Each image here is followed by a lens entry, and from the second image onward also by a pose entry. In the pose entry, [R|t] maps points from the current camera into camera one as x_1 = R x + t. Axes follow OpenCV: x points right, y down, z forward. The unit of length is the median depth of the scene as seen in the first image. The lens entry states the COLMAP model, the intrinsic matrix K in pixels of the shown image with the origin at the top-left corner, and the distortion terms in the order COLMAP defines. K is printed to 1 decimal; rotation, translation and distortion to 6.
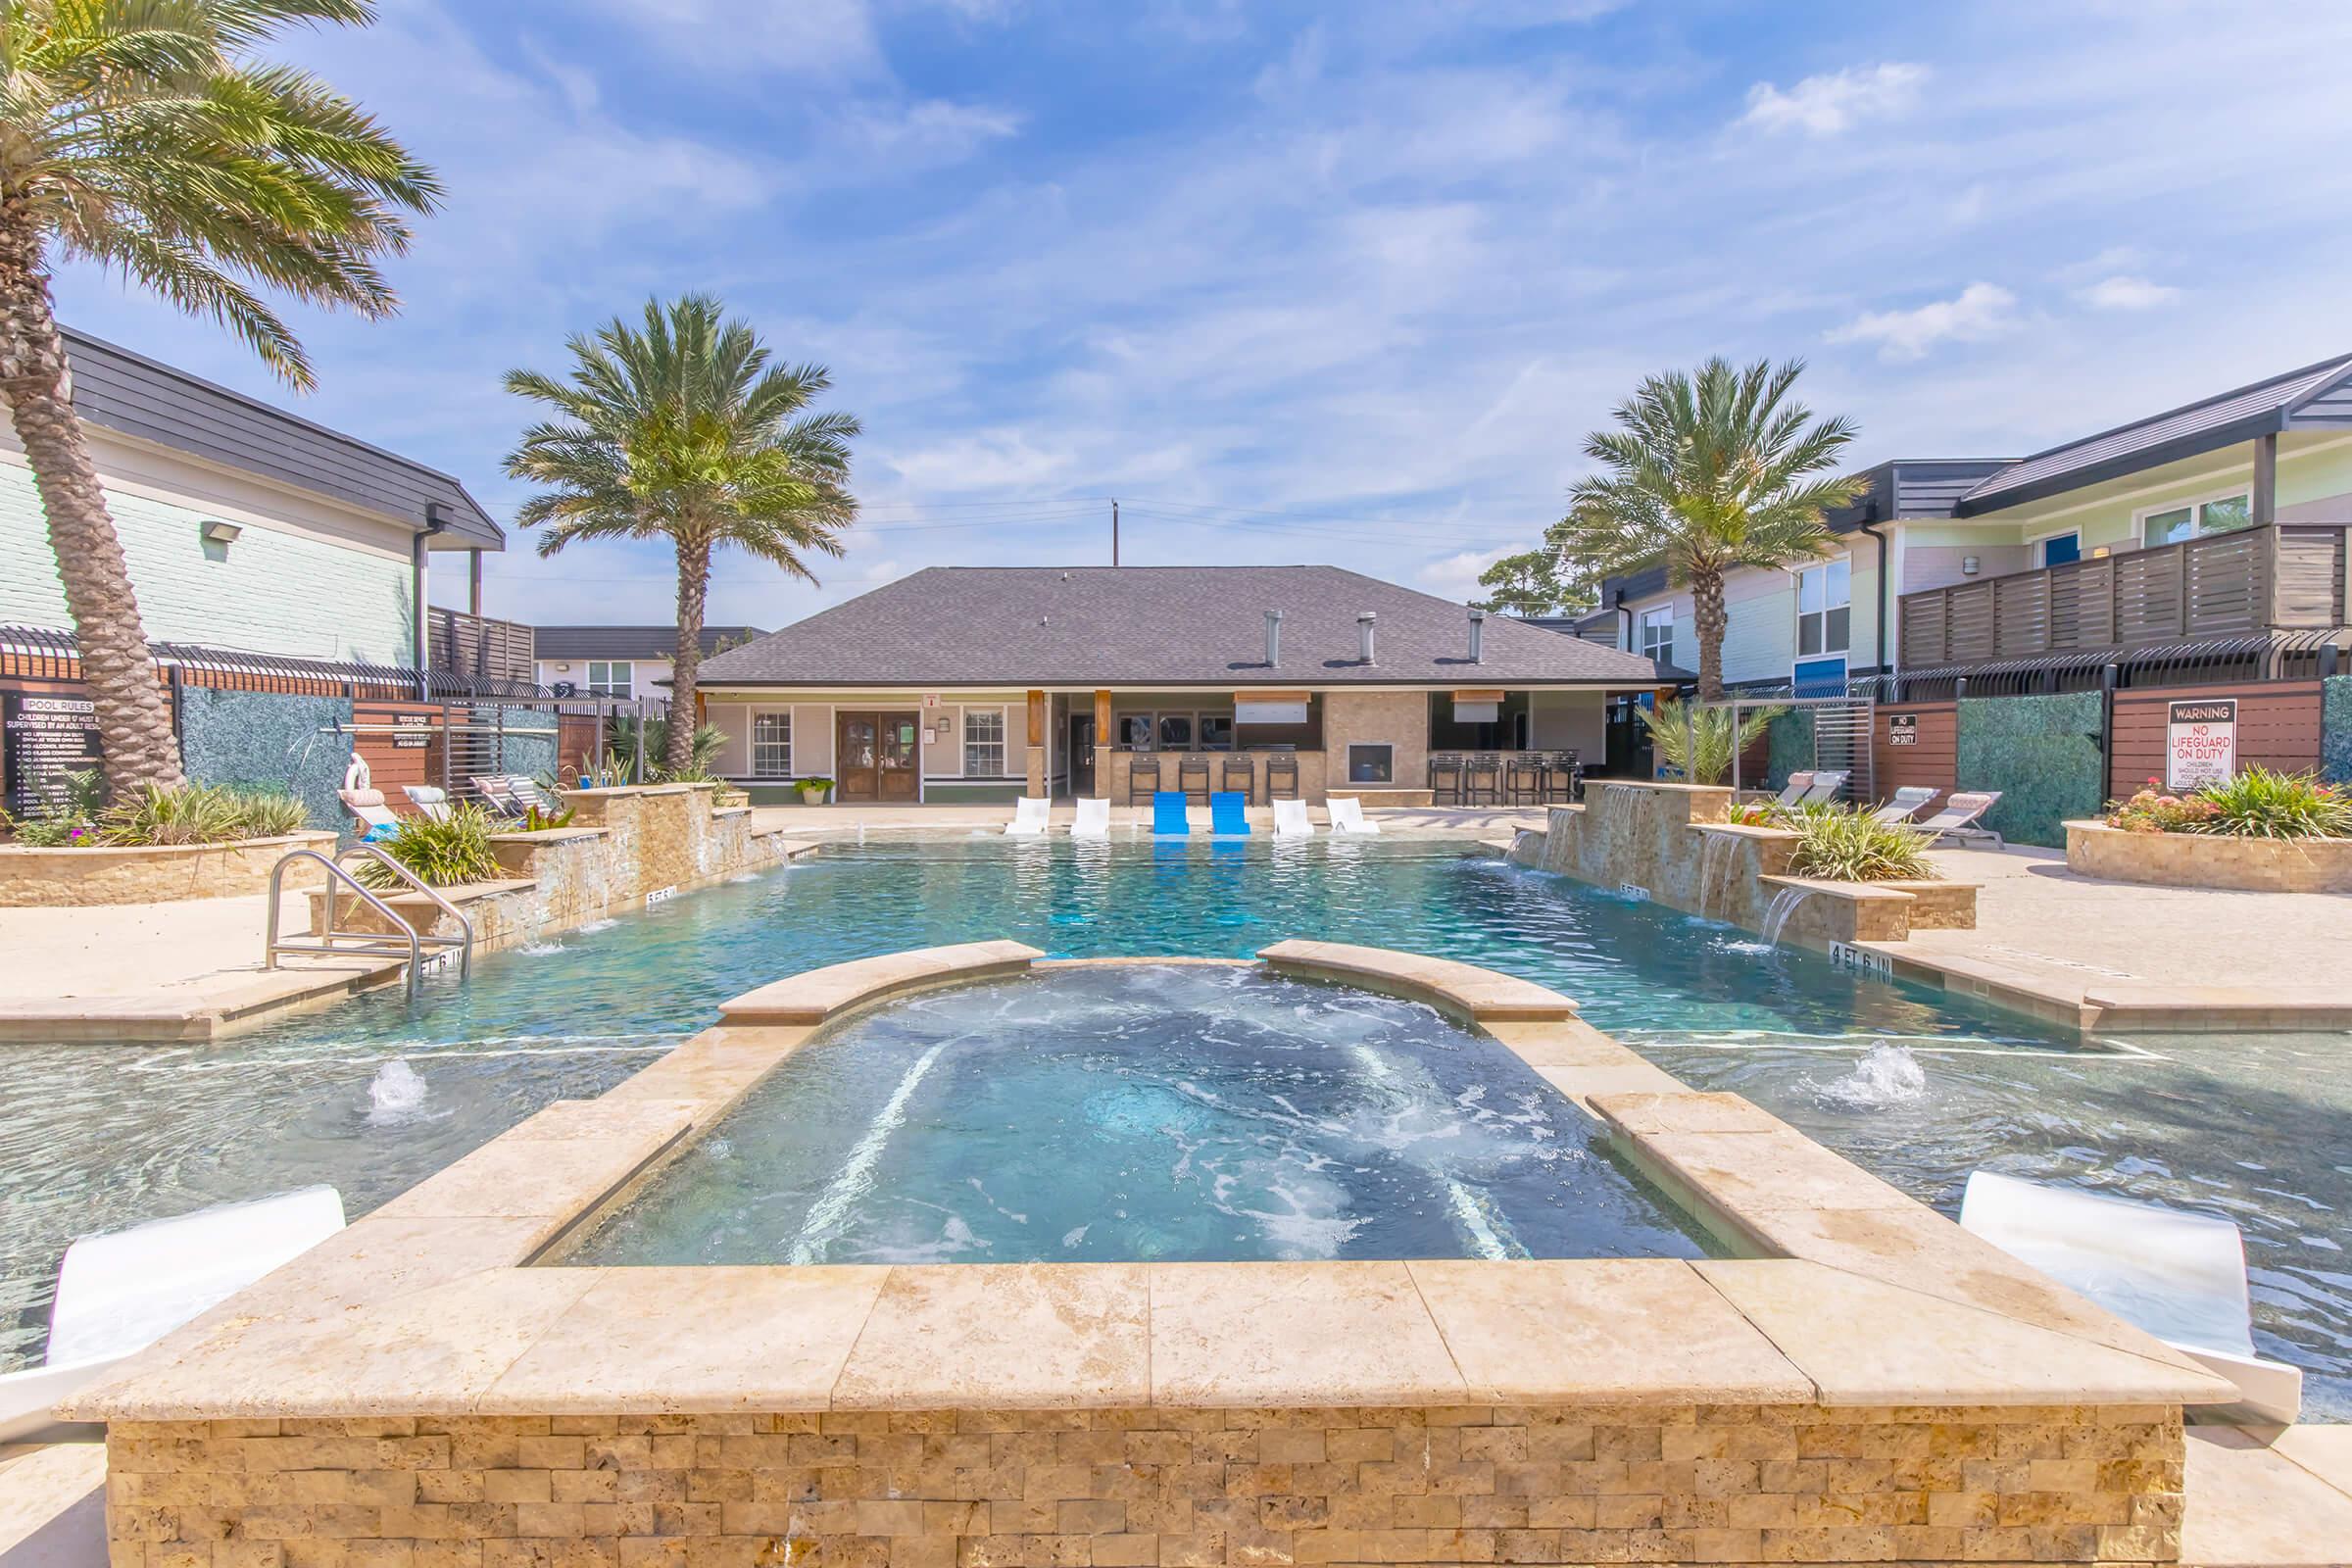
lens RADIAL K [[1111.6, 0, 1177.2], [0, 1111.6, 778.1], [0, 0, 1]] dist [0.014079, -0.002023]
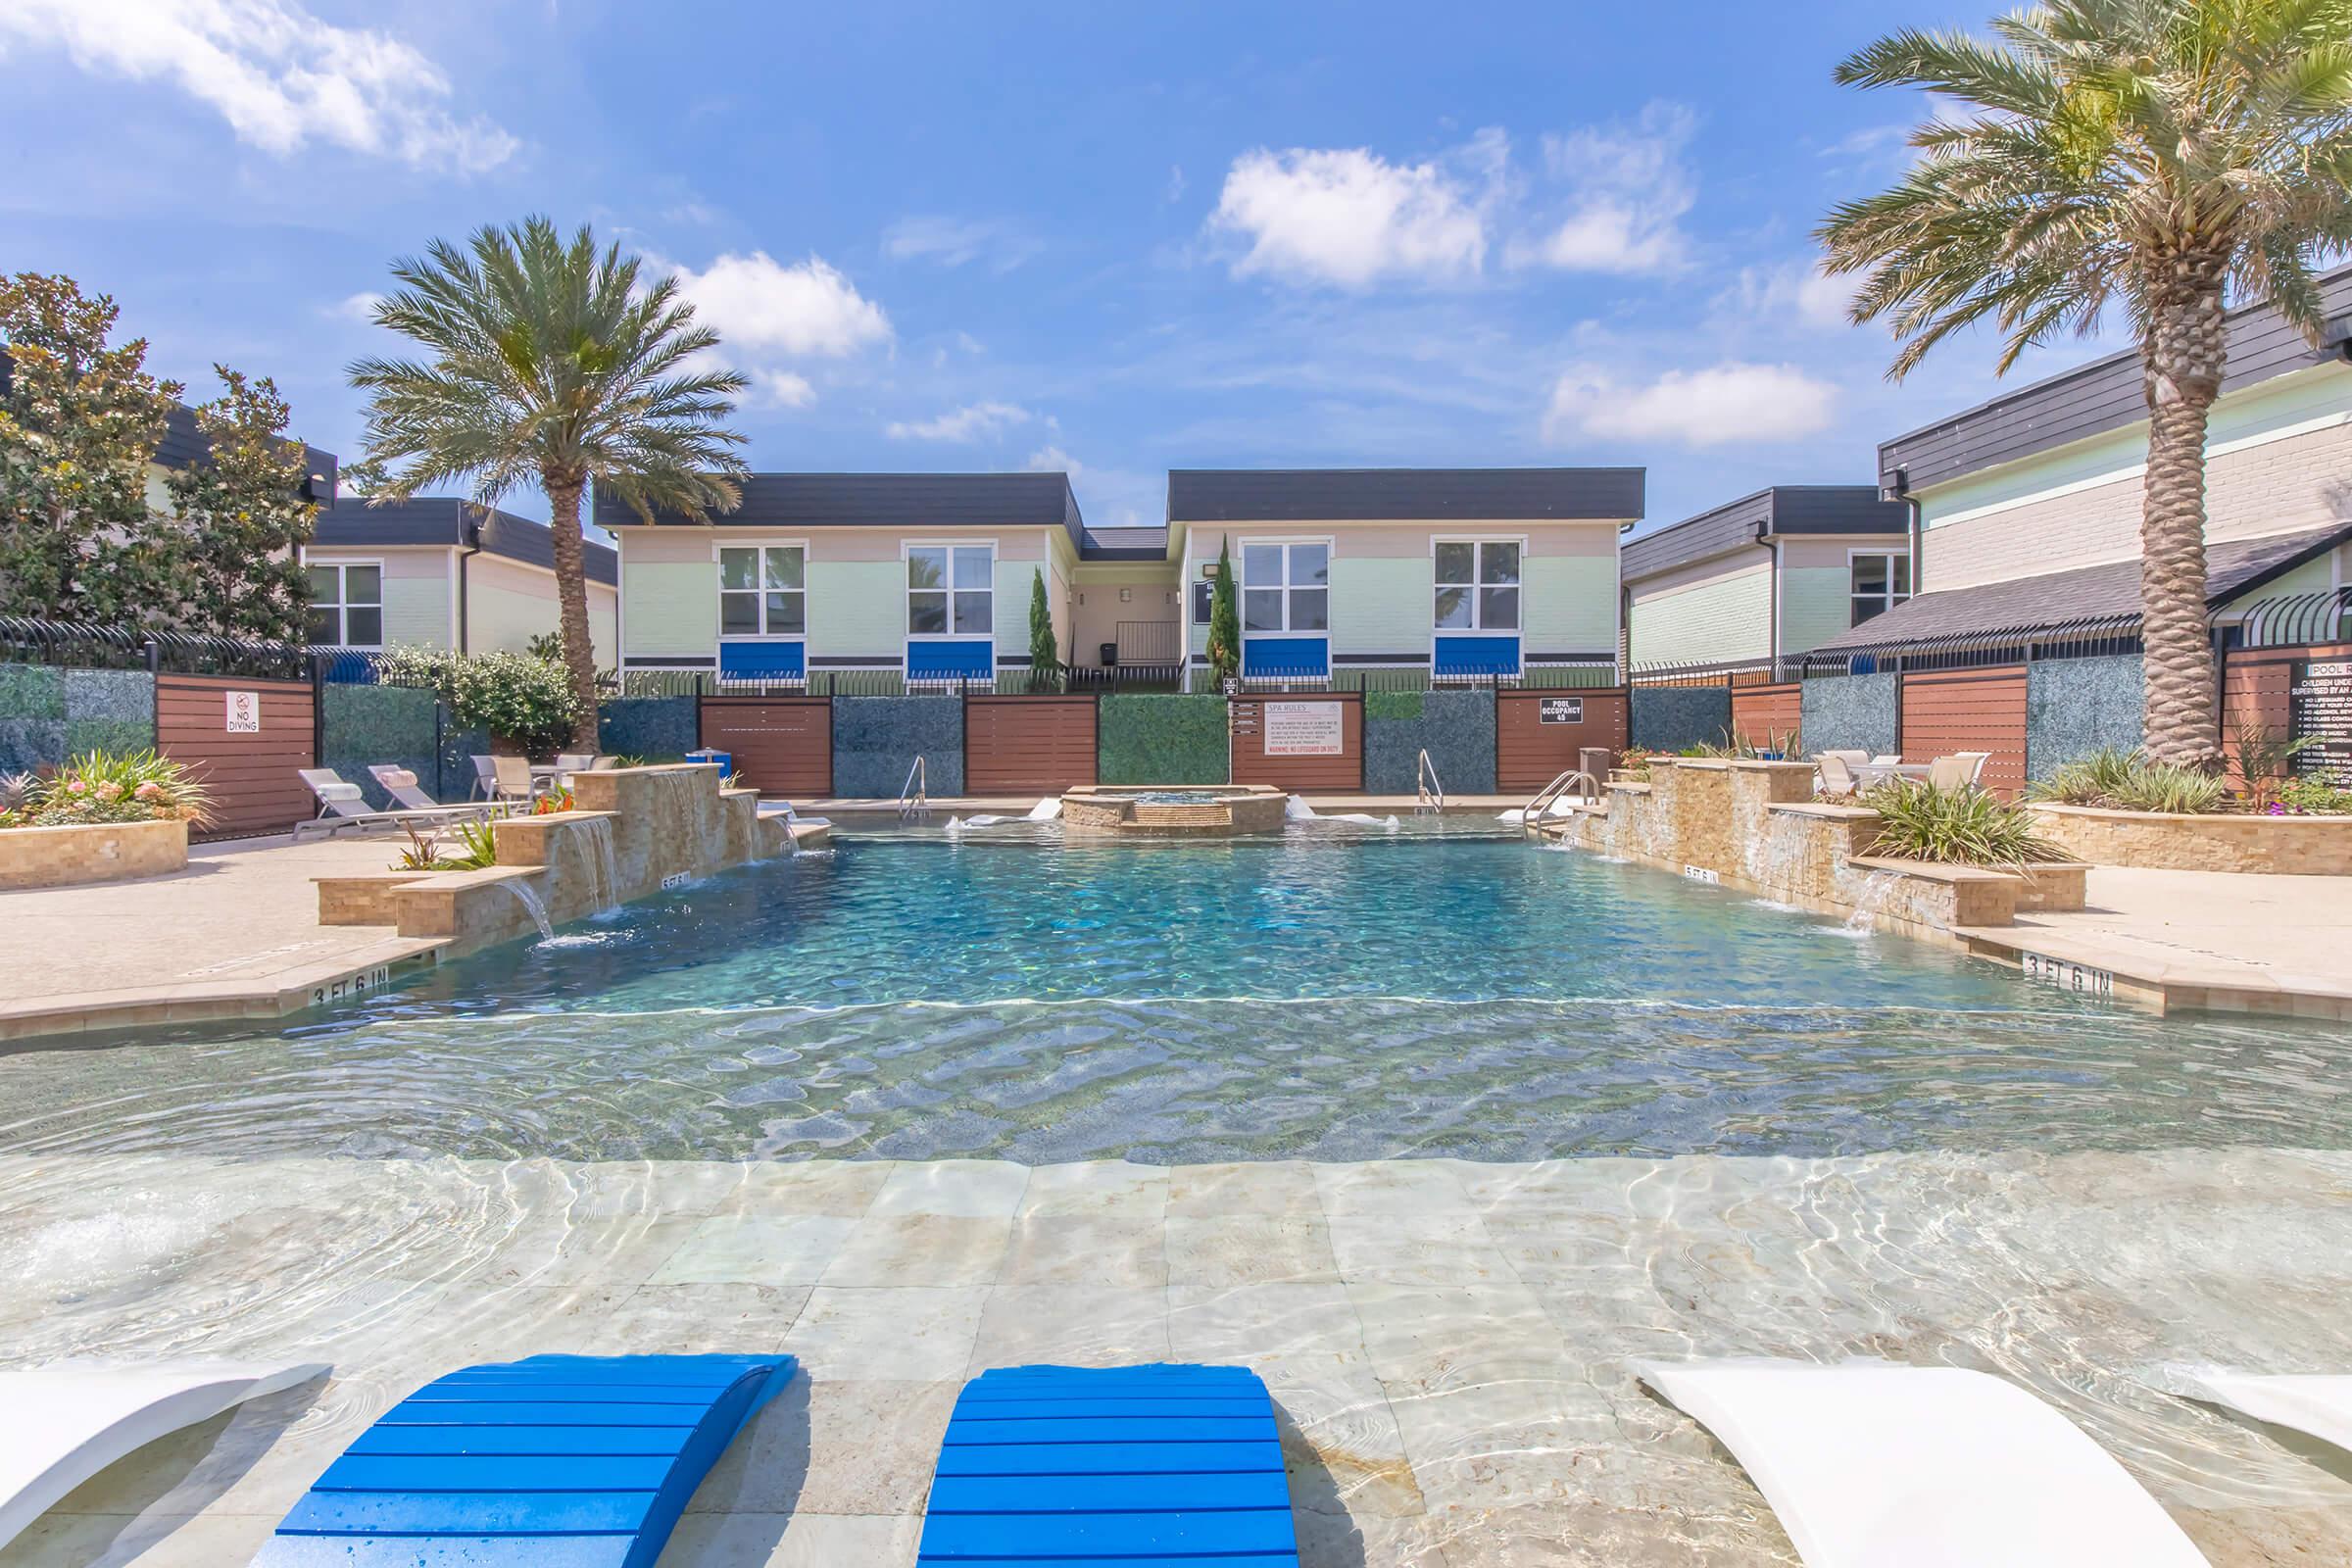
lens RADIAL K [[1181.2, 0, 1152.0], [0, 1181.2, 750.0], [0, 0, 1]] dist [0.023436, 0.000415]
pose [[-0.999069, 0.008603, 0.042275, -0.017722], [0.010418, 0.999026, 0.042885, -0.025886], [-0.041865, 0.043286, -0.998185, 1.059839]]
